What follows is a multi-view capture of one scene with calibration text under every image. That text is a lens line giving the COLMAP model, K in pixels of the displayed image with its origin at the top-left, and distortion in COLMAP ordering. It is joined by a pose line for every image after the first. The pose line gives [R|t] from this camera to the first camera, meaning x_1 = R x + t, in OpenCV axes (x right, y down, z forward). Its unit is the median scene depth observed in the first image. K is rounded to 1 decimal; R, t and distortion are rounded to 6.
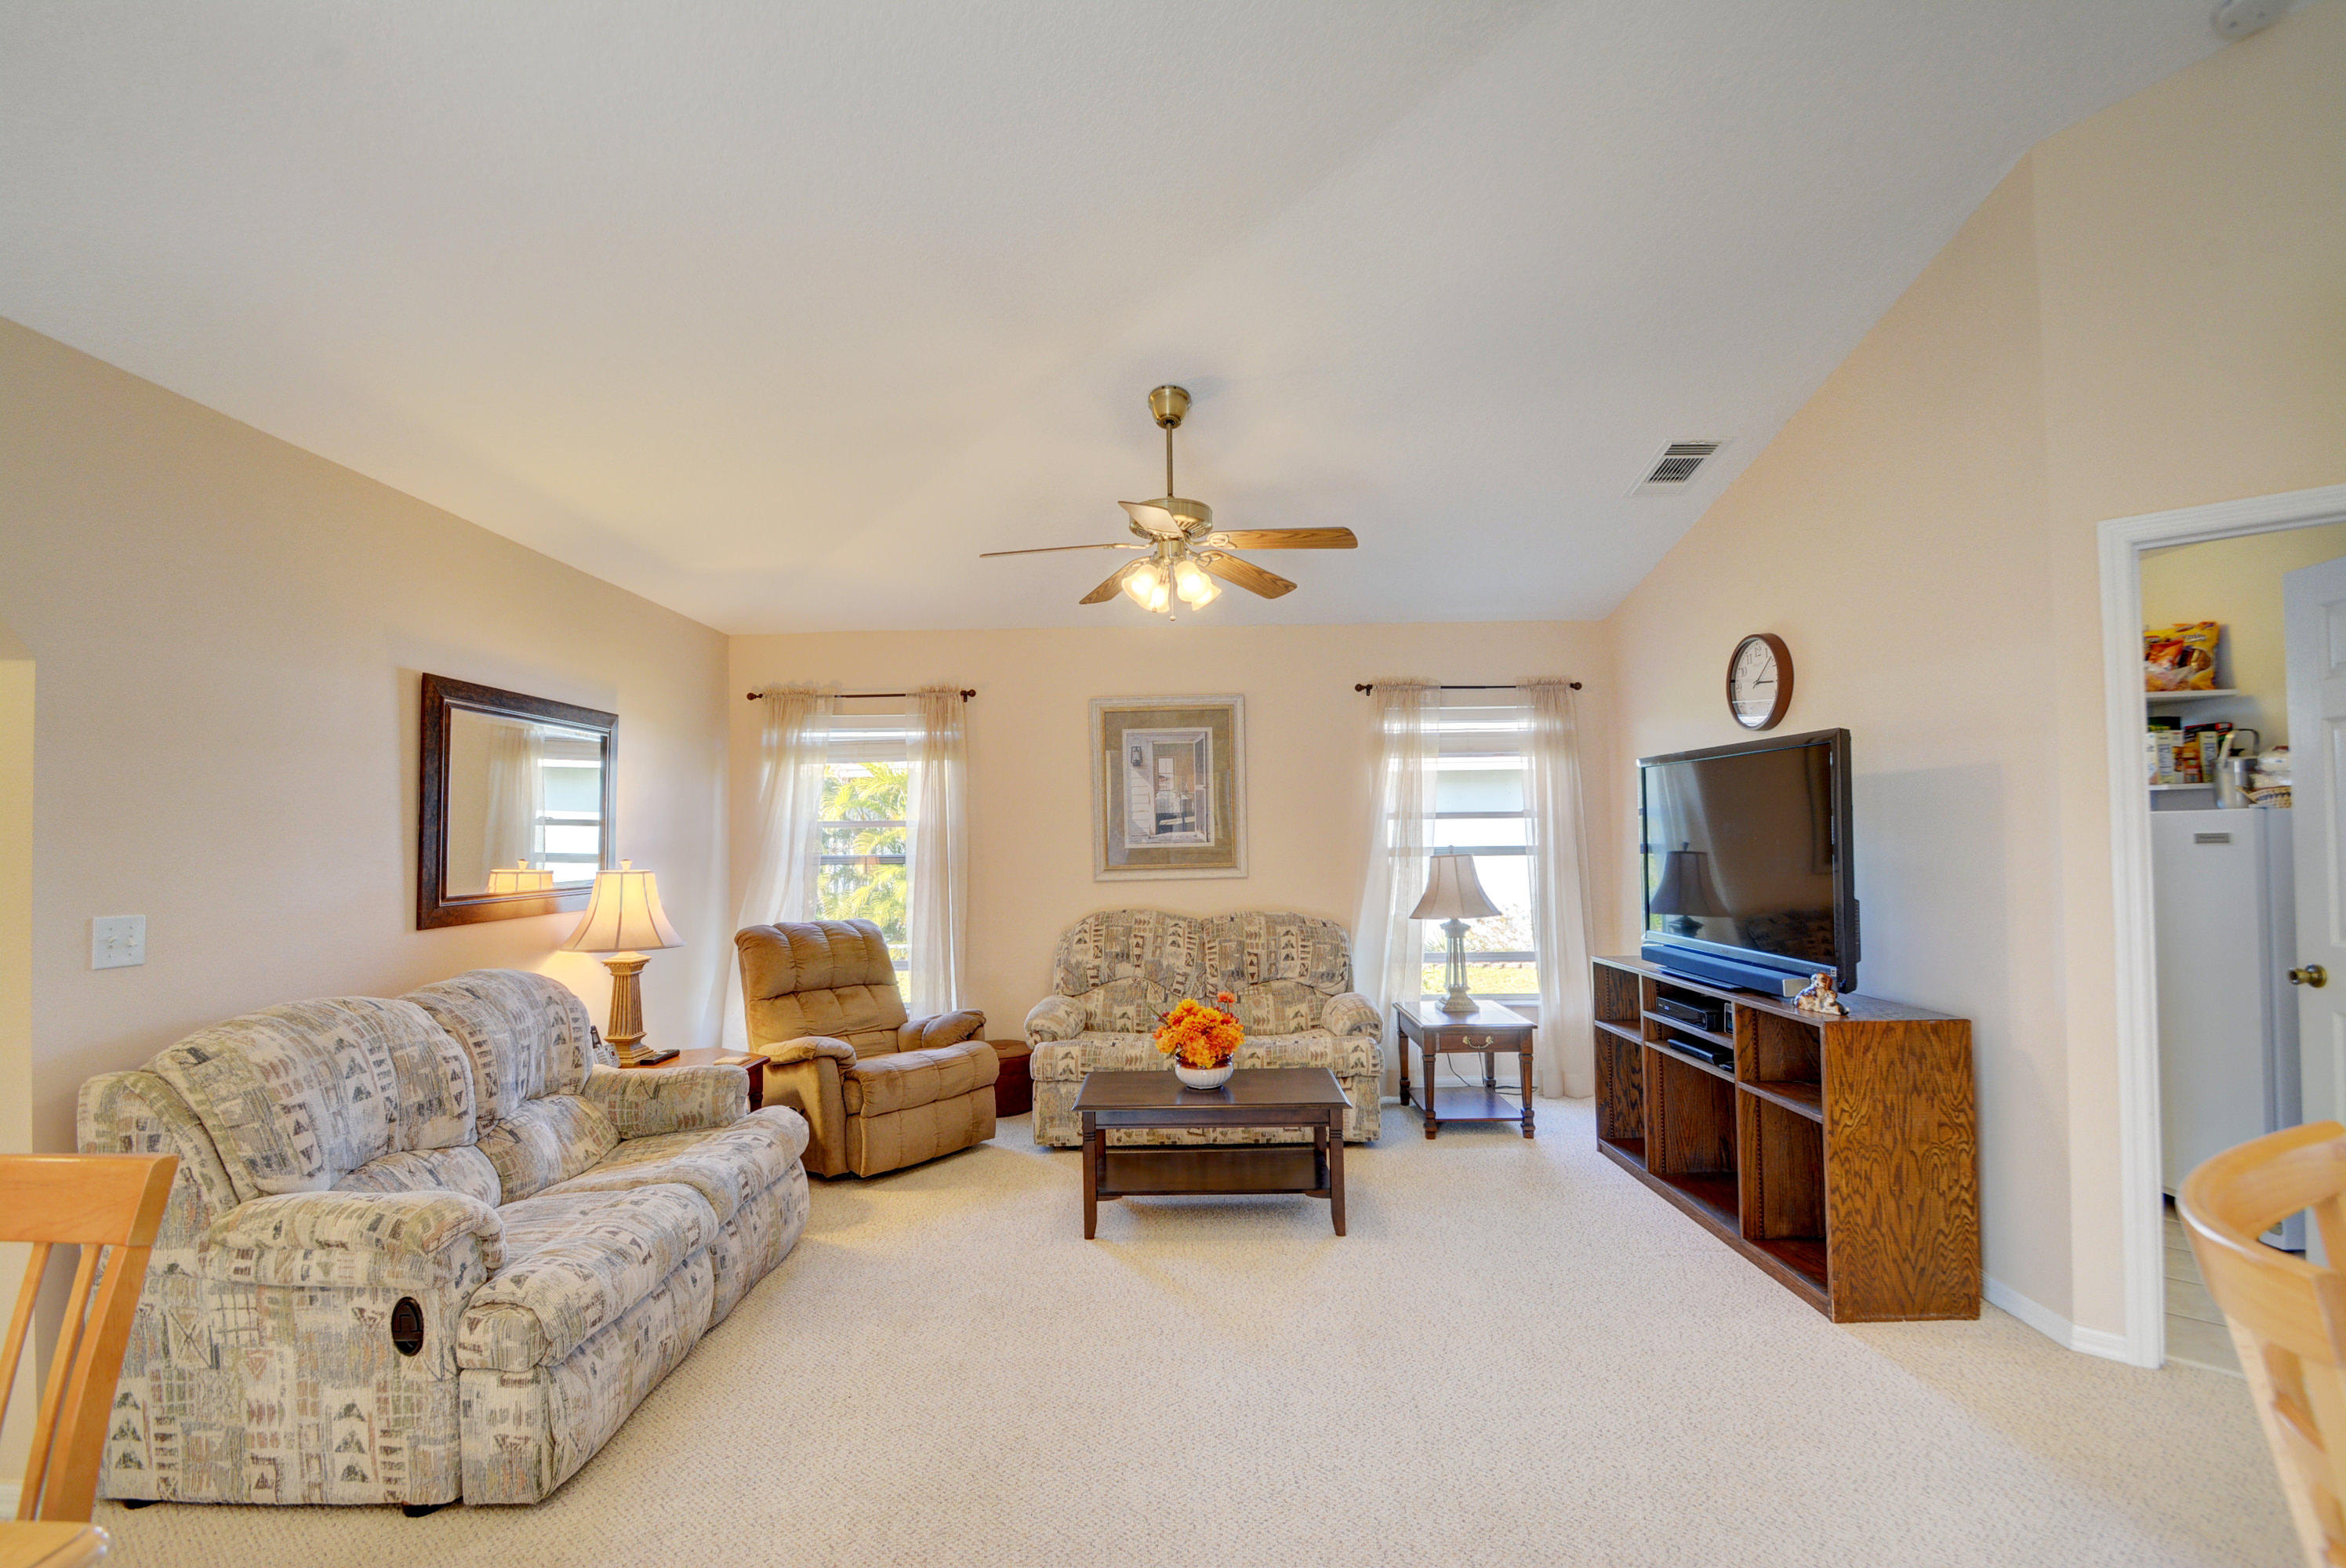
lens RADIAL K [[1031.8, 0, 1181.5], [0, 1031.8, 793.5], [0, 0, 1]] dist [-0.009042, -0.002372]
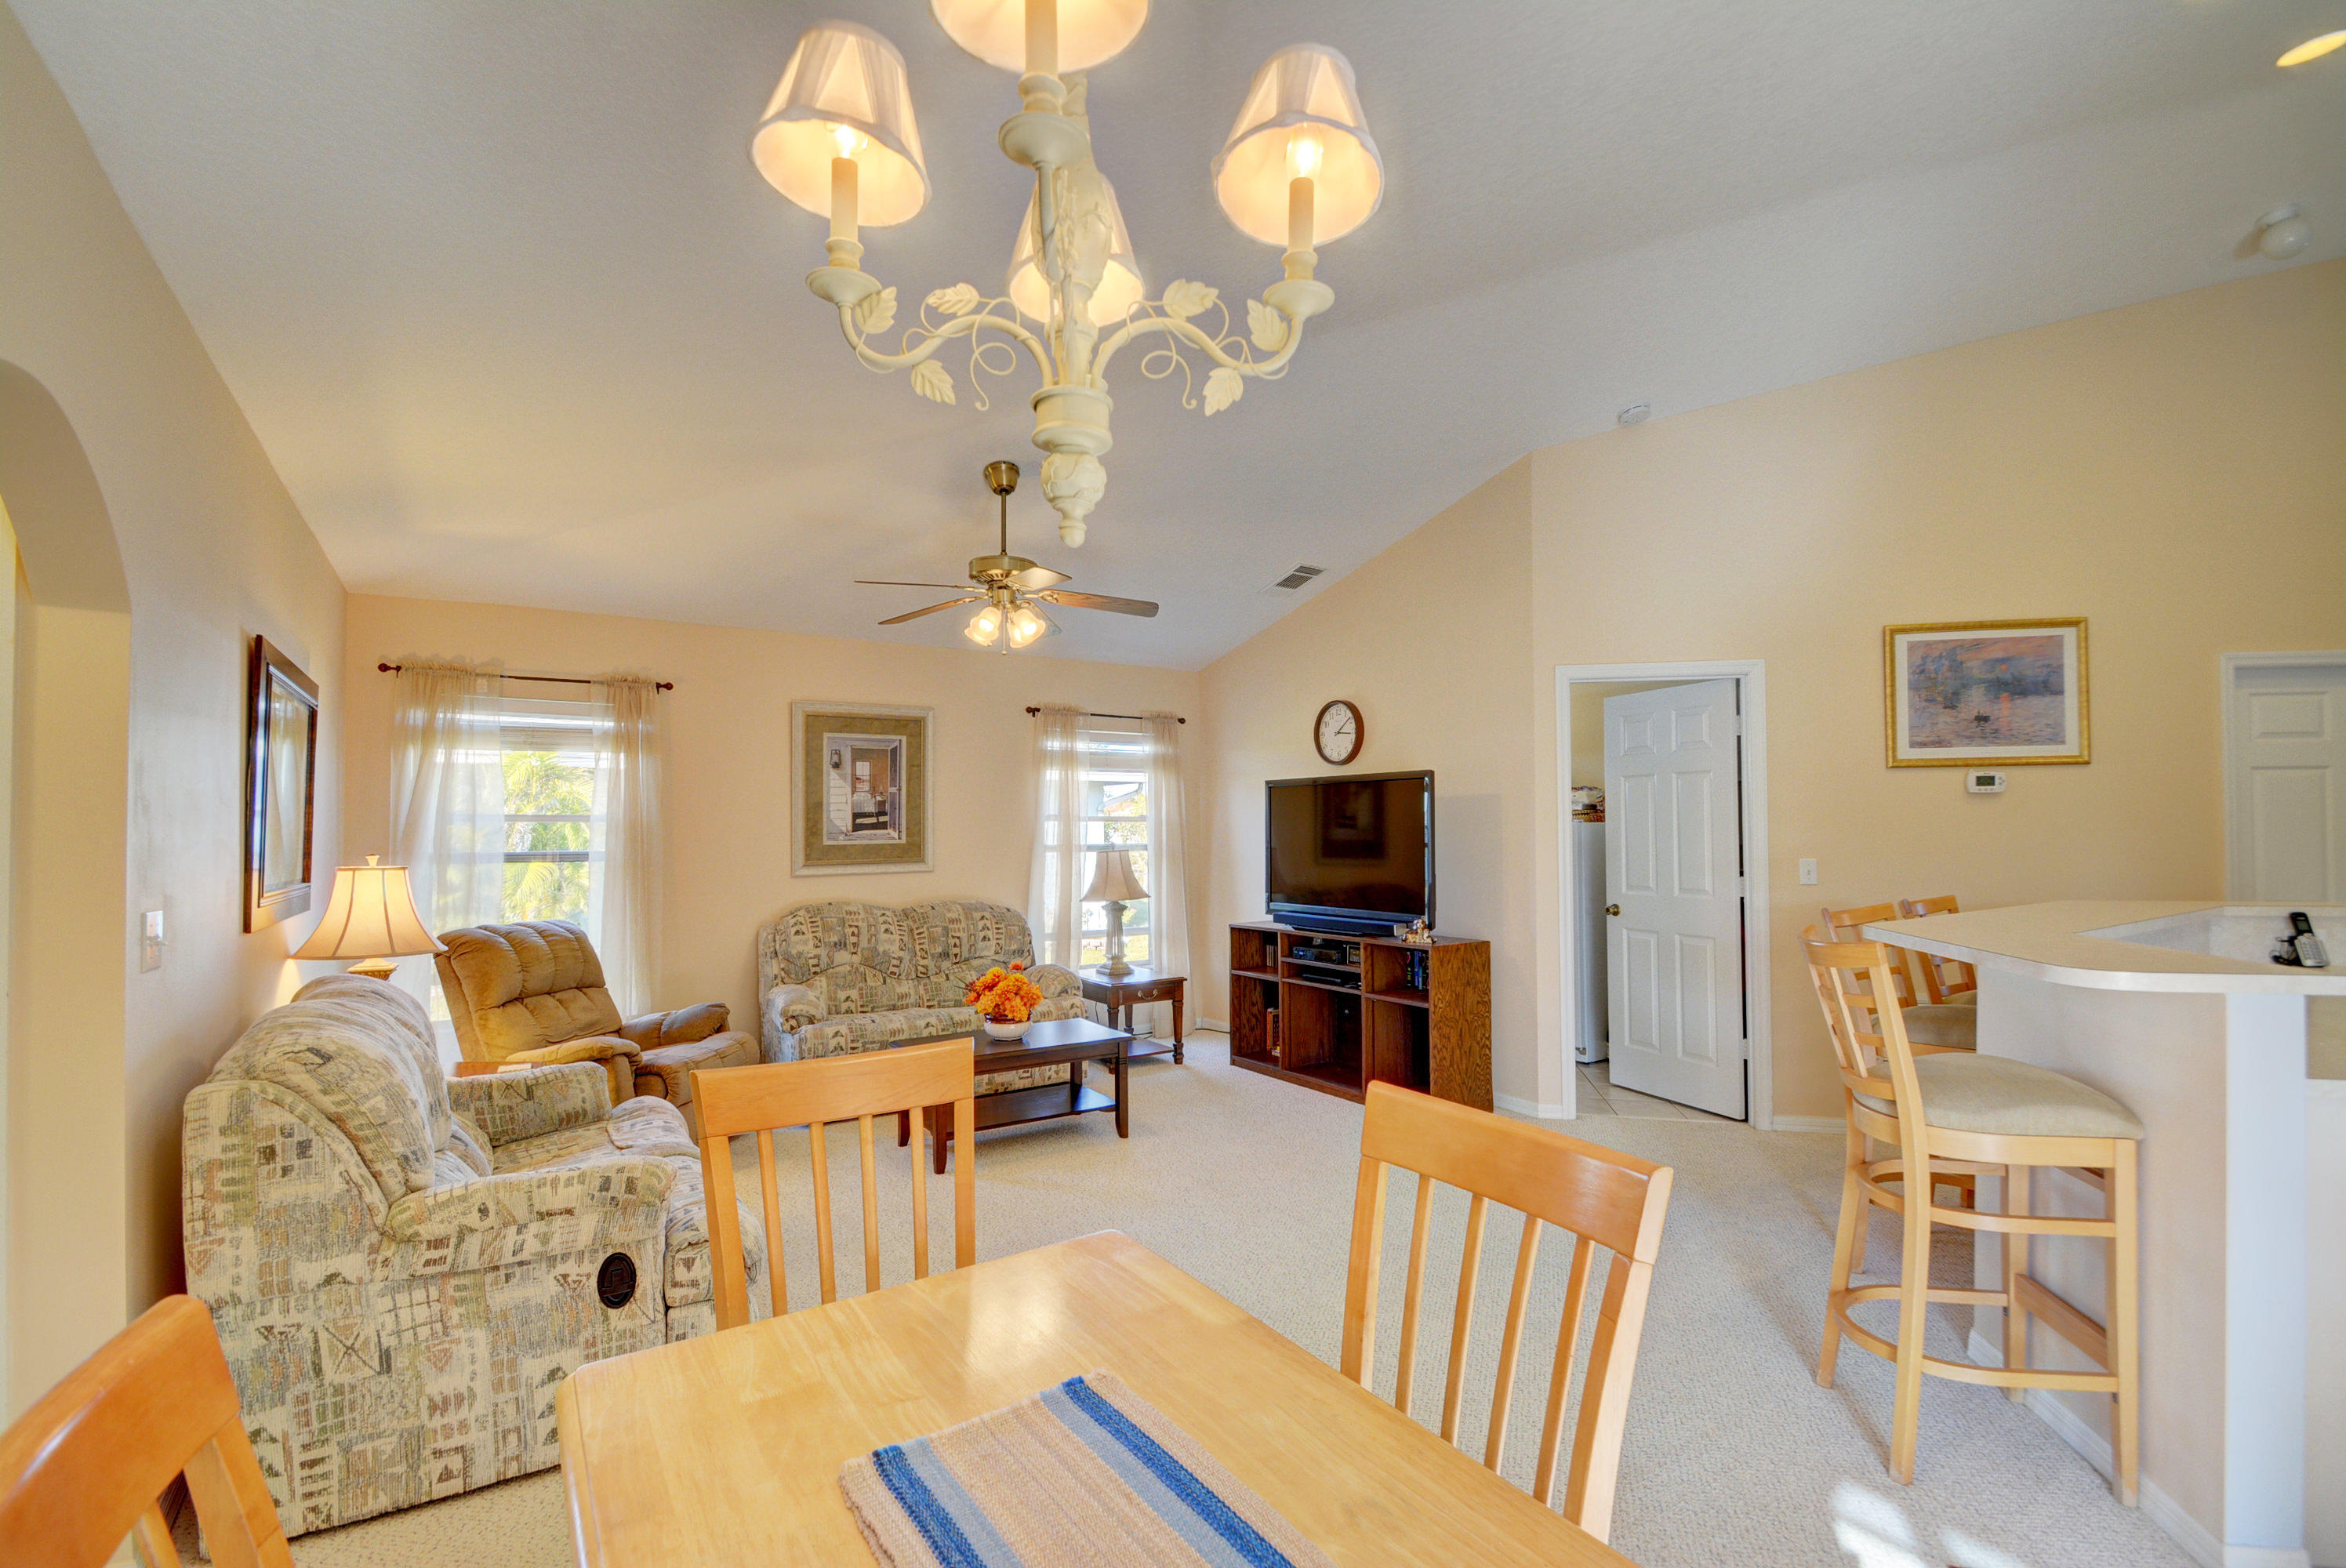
lens RADIAL K [[1031.8, 0, 1187.4], [0, 1031.8, 783.6], [0, 0, 1]] dist [-0.009042, -0.002372]
pose [[0.829554, 0.034831, 0.557339, -0.517544], [-0.027278, 0.999389, -0.021855, 0.004863], [-0.557760, 0.002927, 0.829997, -0.133653]]
